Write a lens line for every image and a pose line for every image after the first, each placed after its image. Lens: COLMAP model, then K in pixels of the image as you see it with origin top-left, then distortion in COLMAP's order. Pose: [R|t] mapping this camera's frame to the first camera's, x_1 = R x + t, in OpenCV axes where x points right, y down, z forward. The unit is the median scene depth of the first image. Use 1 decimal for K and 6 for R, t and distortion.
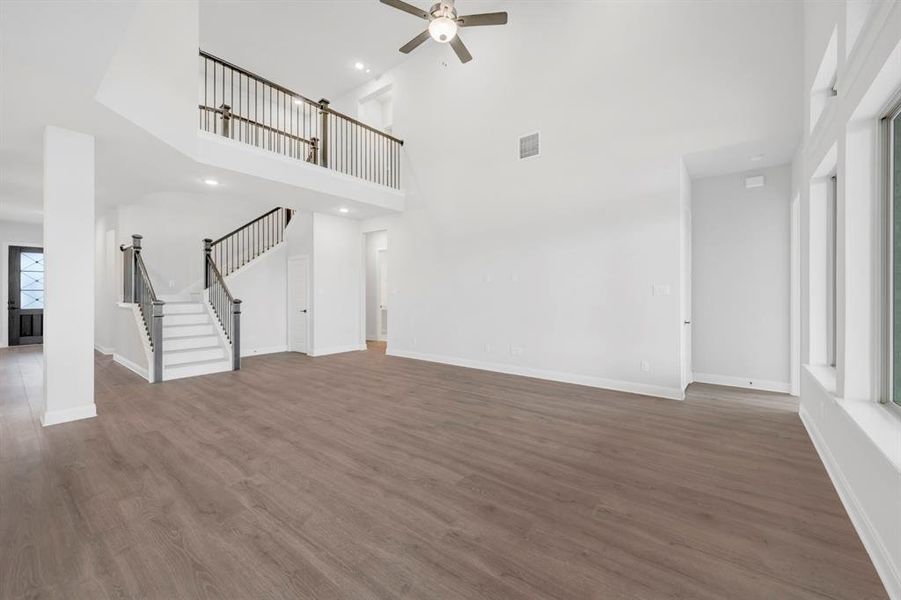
lens RADIAL K [[359.9, 0, 454.6], [0, 359.9, 293.9], [0, 0, 1]] dist [0.002118, -0.000115]
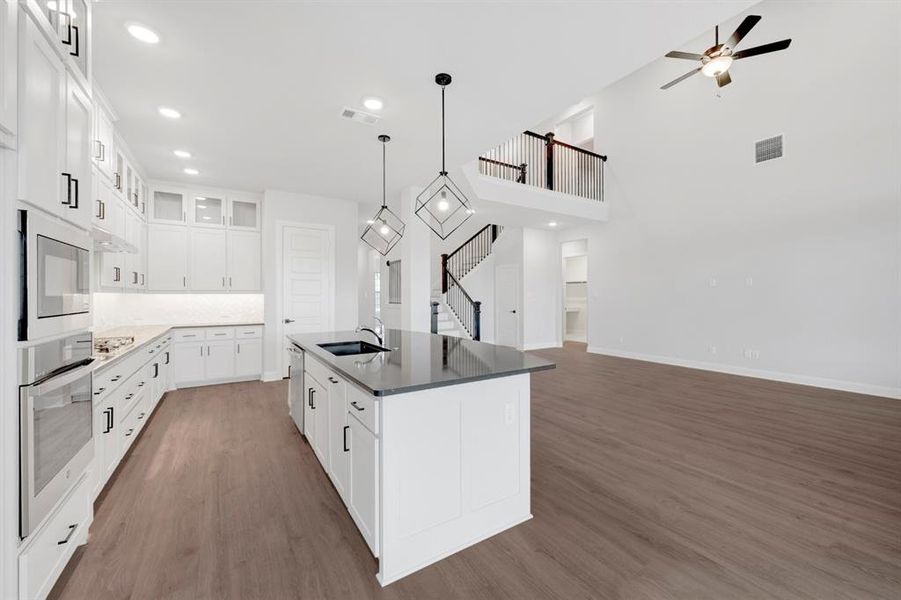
lens RADIAL K [[359.9, 0, 454.6], [0, 359.9, 293.9], [0, 0, 1]] dist [0.002118, -0.000115]
pose [[0.944698, -0.004724, -0.327907, -0.267641], [0.001228, 0.999940, -0.010868, 0.002188], [0.327938, 0.009865, 0.944648, -0.212239]]
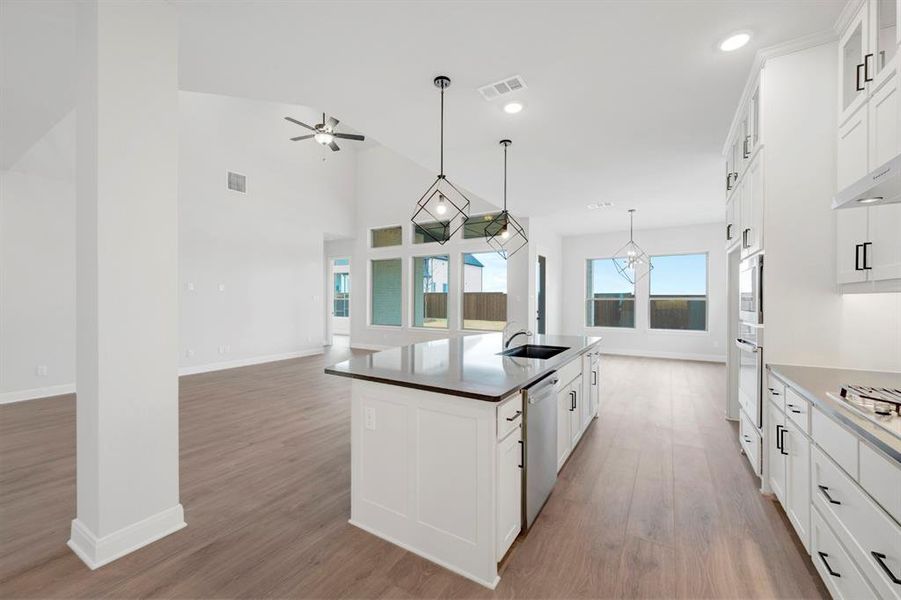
lens RADIAL K [[347.8, 0, 450.5], [0, 347.8, 300.0], [0, 0, 1]] dist [-0.000315, 0.000046]
pose [[-0.108326, -0.002230, 0.994113, -1.020411], [-0.000827, 0.999997, 0.002153, -0.003130], [-0.994115, -0.000589, -0.108327, 0.369005]]
